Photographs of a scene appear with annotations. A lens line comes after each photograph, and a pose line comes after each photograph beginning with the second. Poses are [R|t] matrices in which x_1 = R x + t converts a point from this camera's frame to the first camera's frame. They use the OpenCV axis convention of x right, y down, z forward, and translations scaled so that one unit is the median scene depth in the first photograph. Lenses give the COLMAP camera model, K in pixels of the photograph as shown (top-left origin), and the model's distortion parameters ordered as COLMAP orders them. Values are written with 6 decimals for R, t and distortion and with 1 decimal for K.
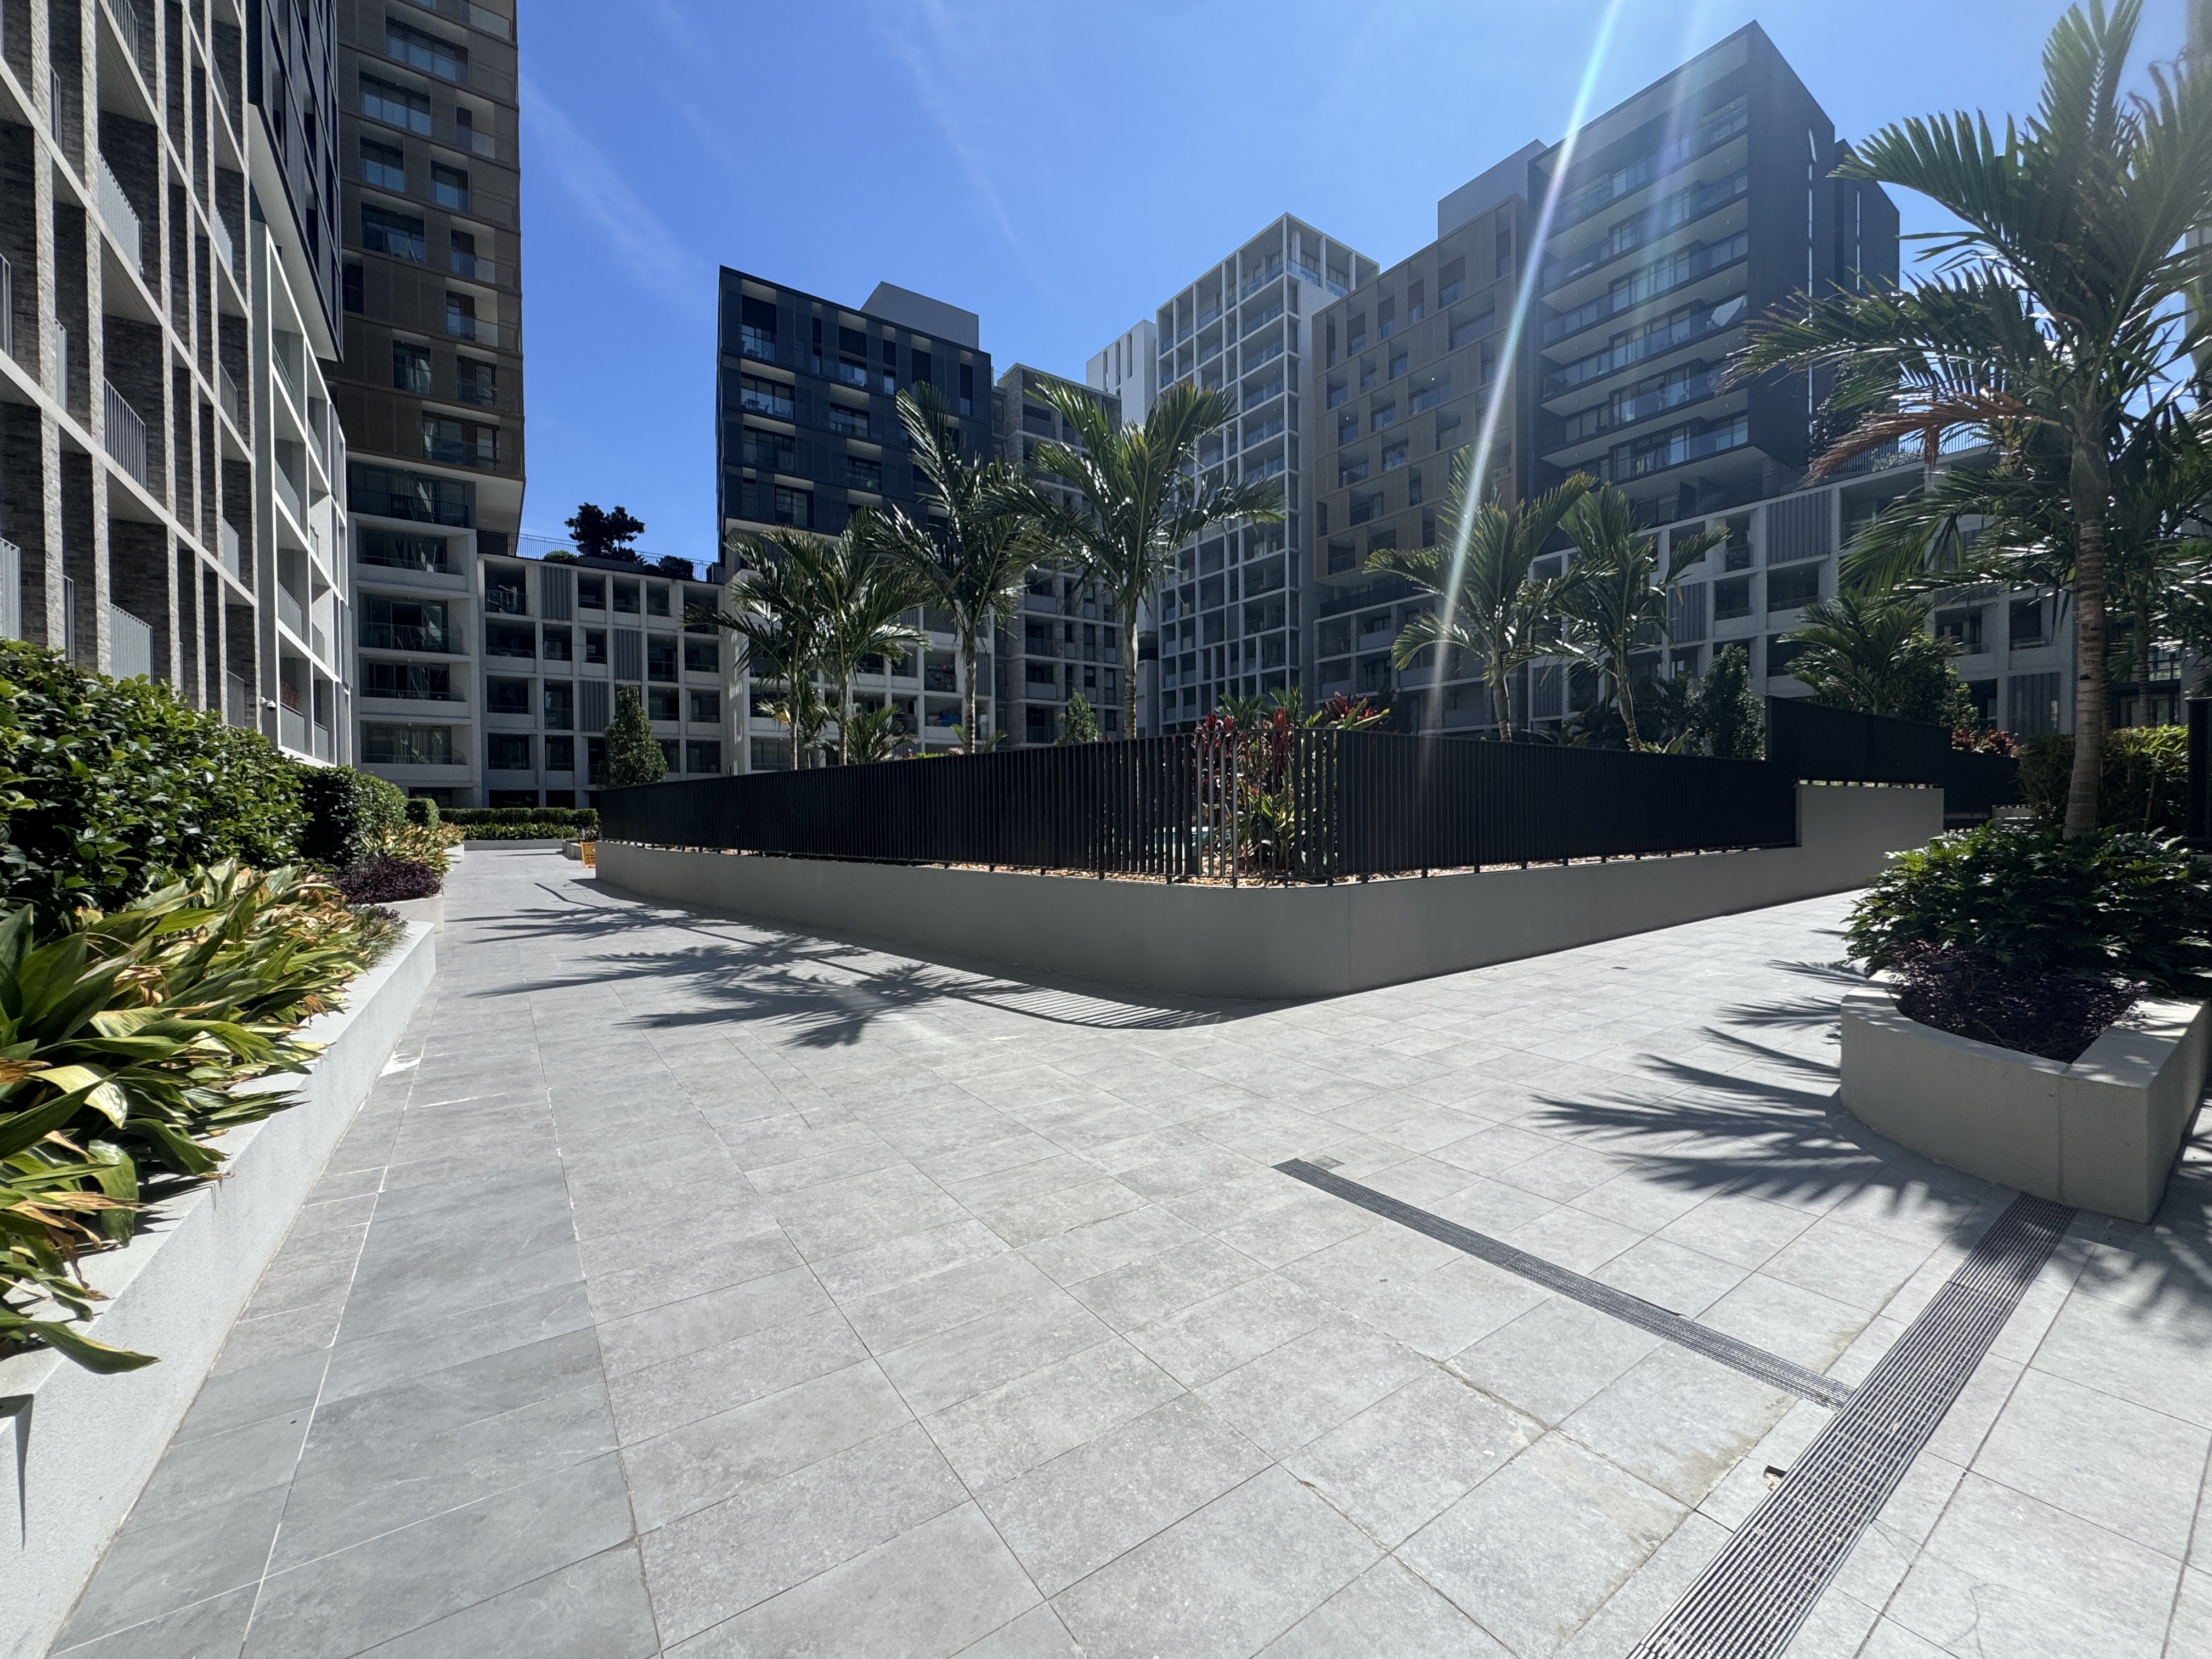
lens RADIAL K [[890.9, 0, 1113.1], [0, 890.9, 826.7], [0, 0, 1]] dist [-0.003029, -0.000562]
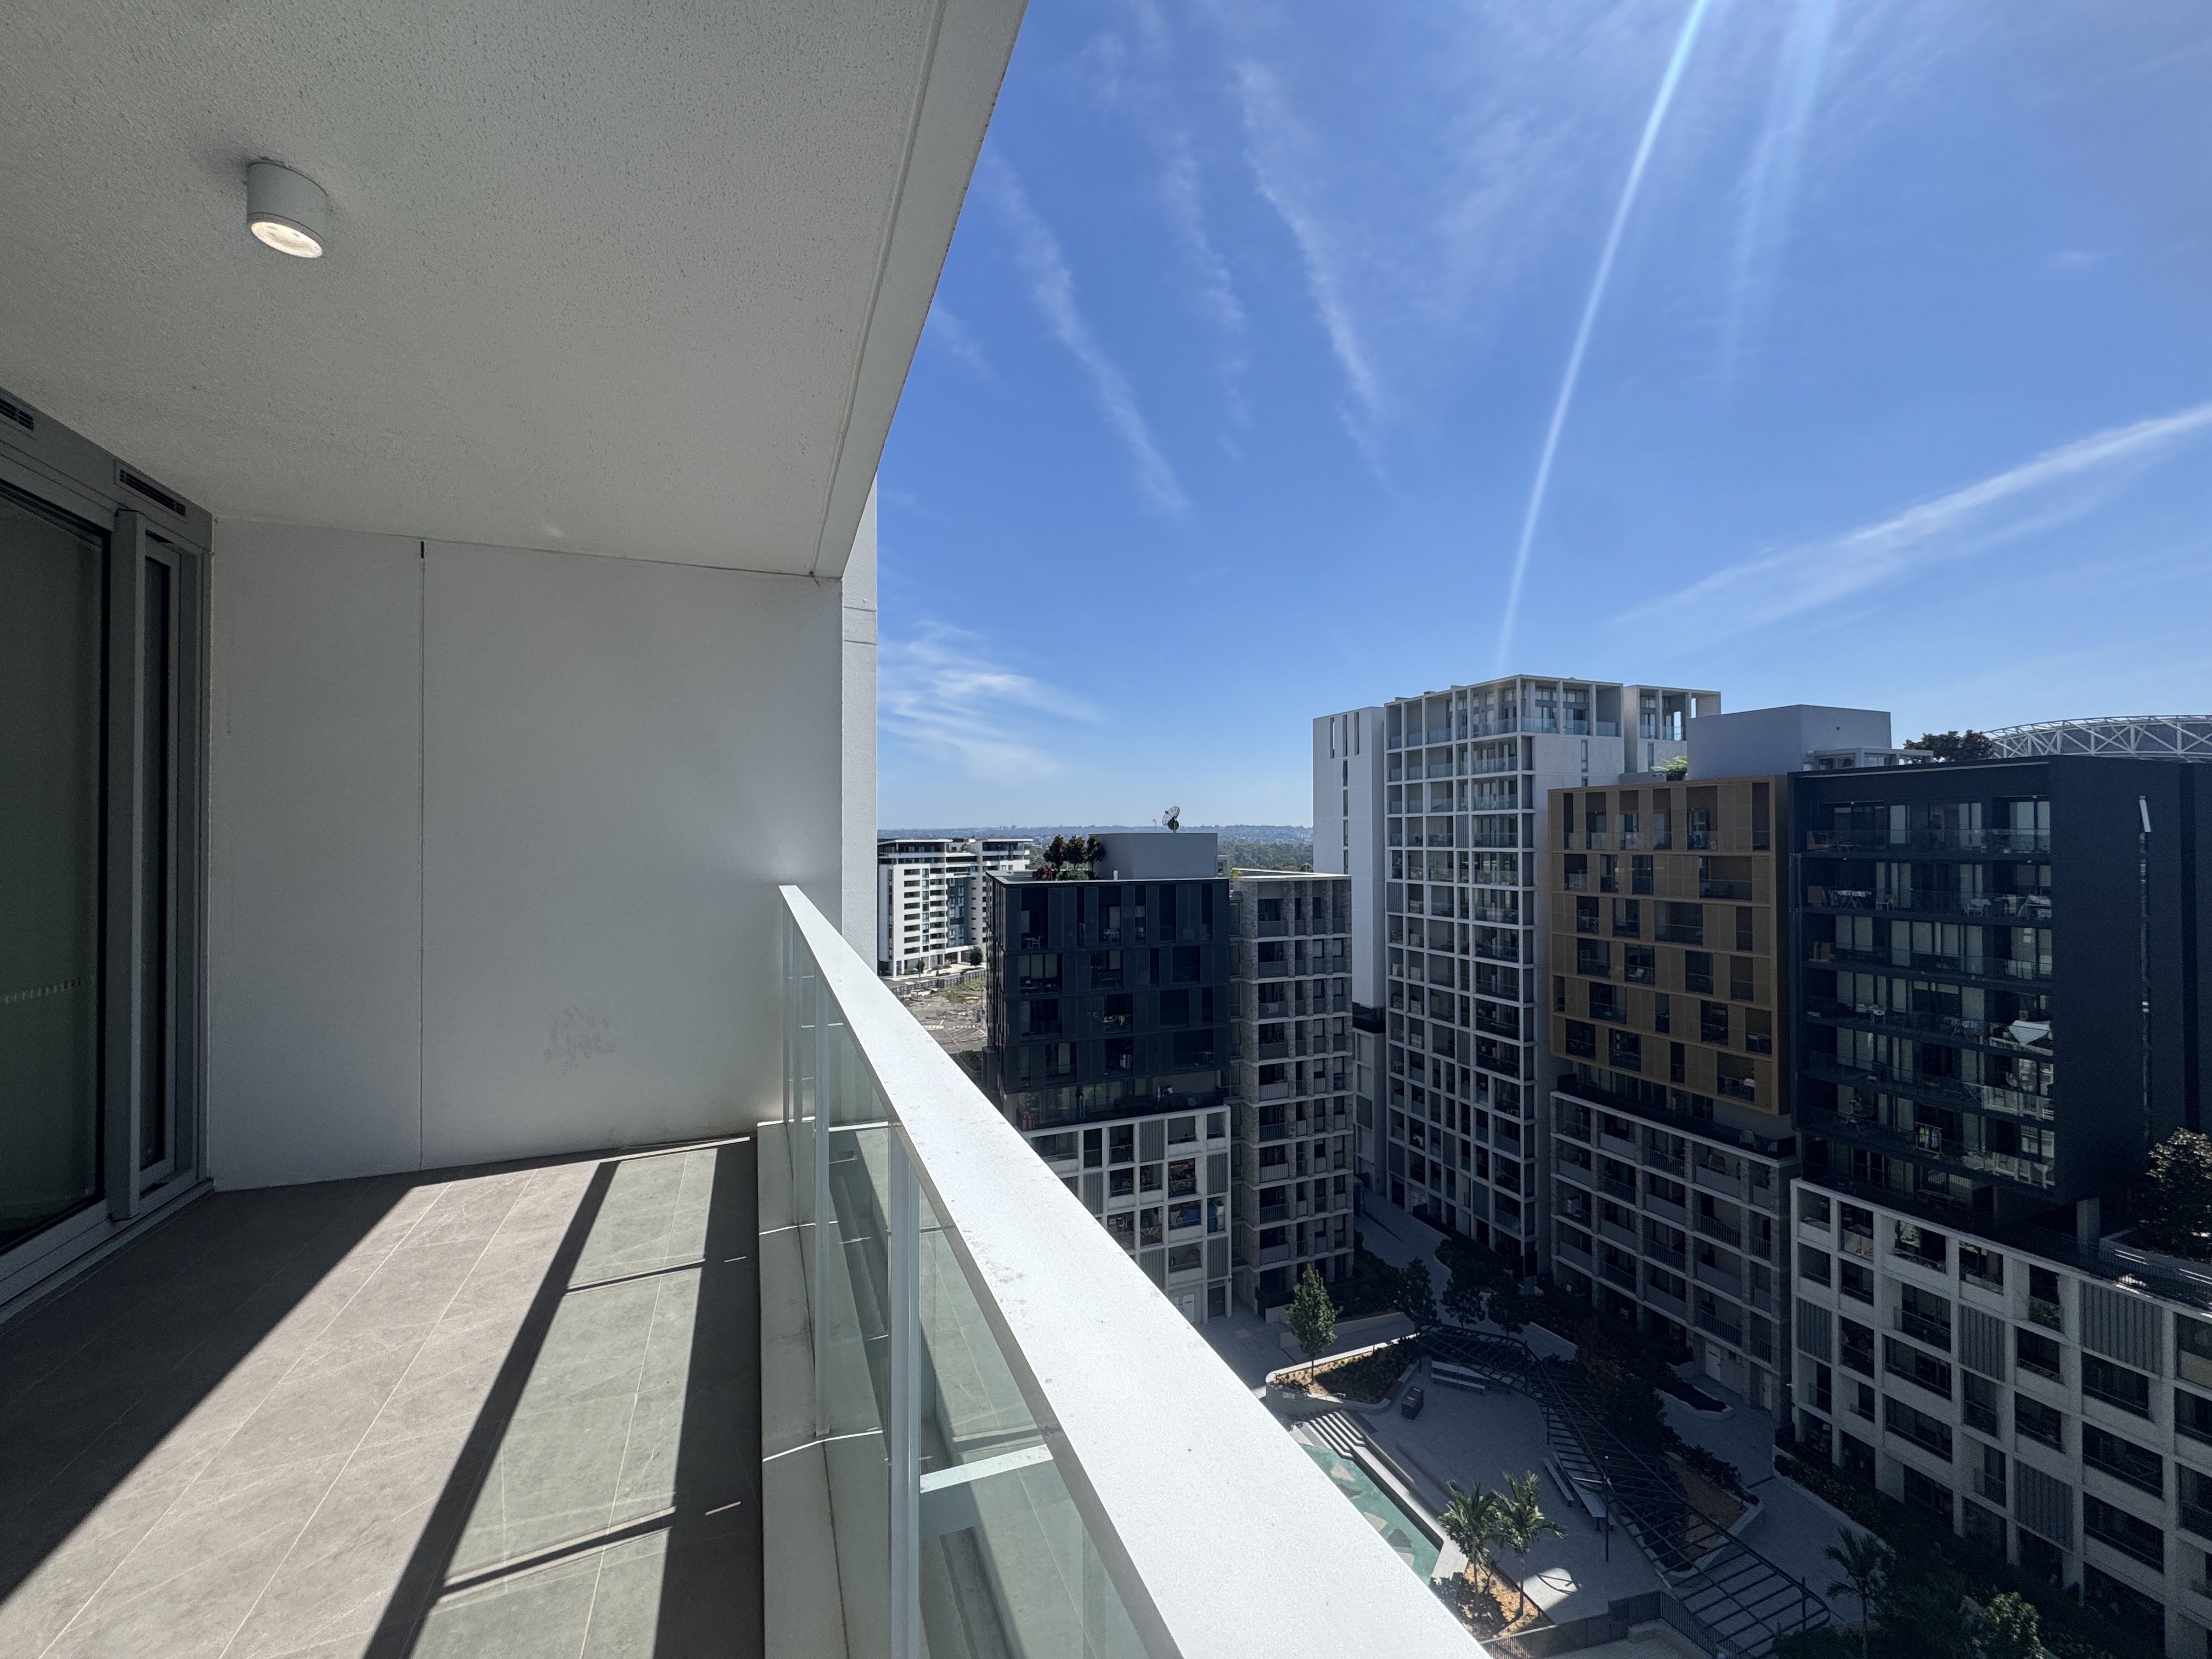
lens RADIAL K [[890.9, 0, 1113.8], [0, 890.9, 834.0], [0, 0, 1]] dist [-0.003029, -0.000562]
pose [[0.971409, 0.001794, -0.237405, -0.013092], [-0.005280, 0.999887, -0.014048, -0.509295], [0.237353, 0.014900, 0.971309, -0.086481]]
